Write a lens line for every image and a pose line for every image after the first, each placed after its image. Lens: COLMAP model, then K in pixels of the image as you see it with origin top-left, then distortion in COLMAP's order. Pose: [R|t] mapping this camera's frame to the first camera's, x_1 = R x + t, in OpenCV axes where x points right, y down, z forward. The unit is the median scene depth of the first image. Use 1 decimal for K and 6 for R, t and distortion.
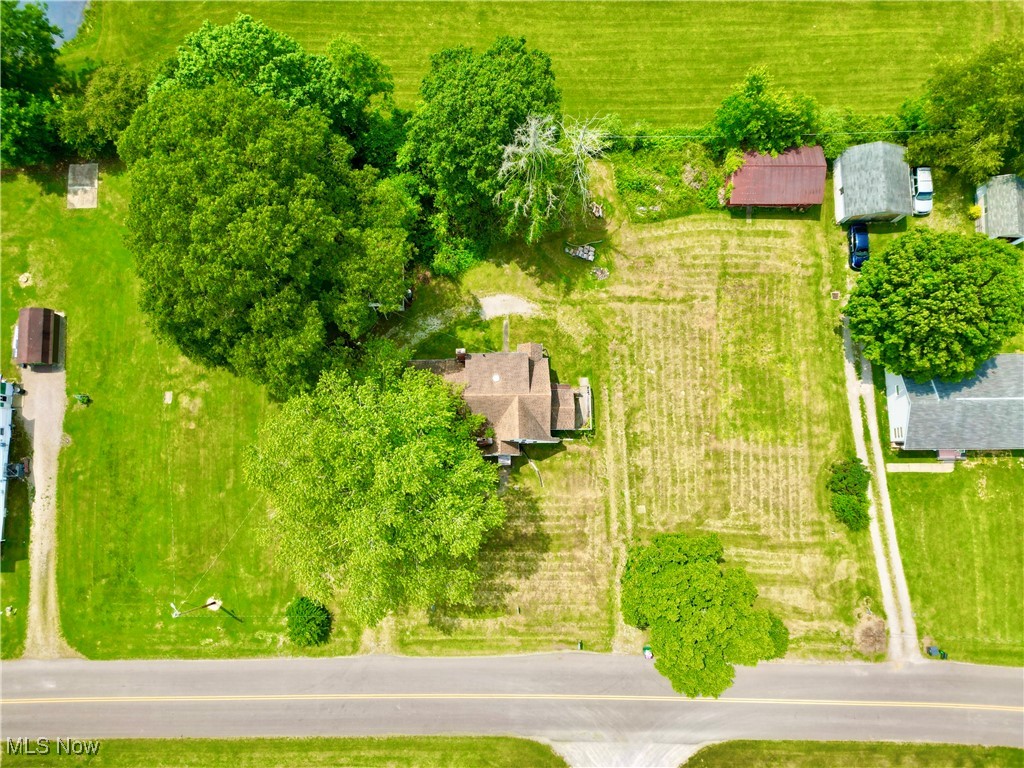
lens RADIAL K [[711.7, 0, 512.4], [0, 711.7, 384.0], [0, 0, 1]] dist [0.014719, -0.005335]
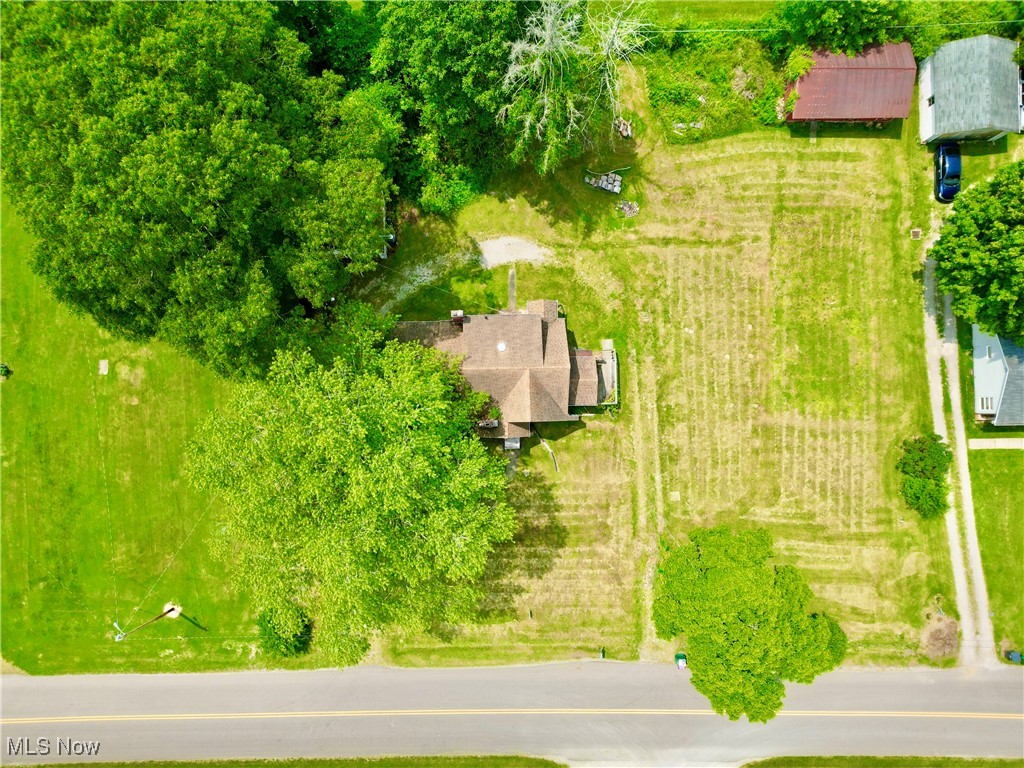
lens RADIAL K [[711.7, 0, 510.9], [0, 711.7, 384.0], [0, 0, 1]] dist [0.014719, -0.005335]
pose [[0.999967, -0.008127, 0.000275, -0.012138], [0.008046, 0.993747, 0.111369, -0.051642], [-0.001179, -0.111363, 0.993779, 0.181374]]
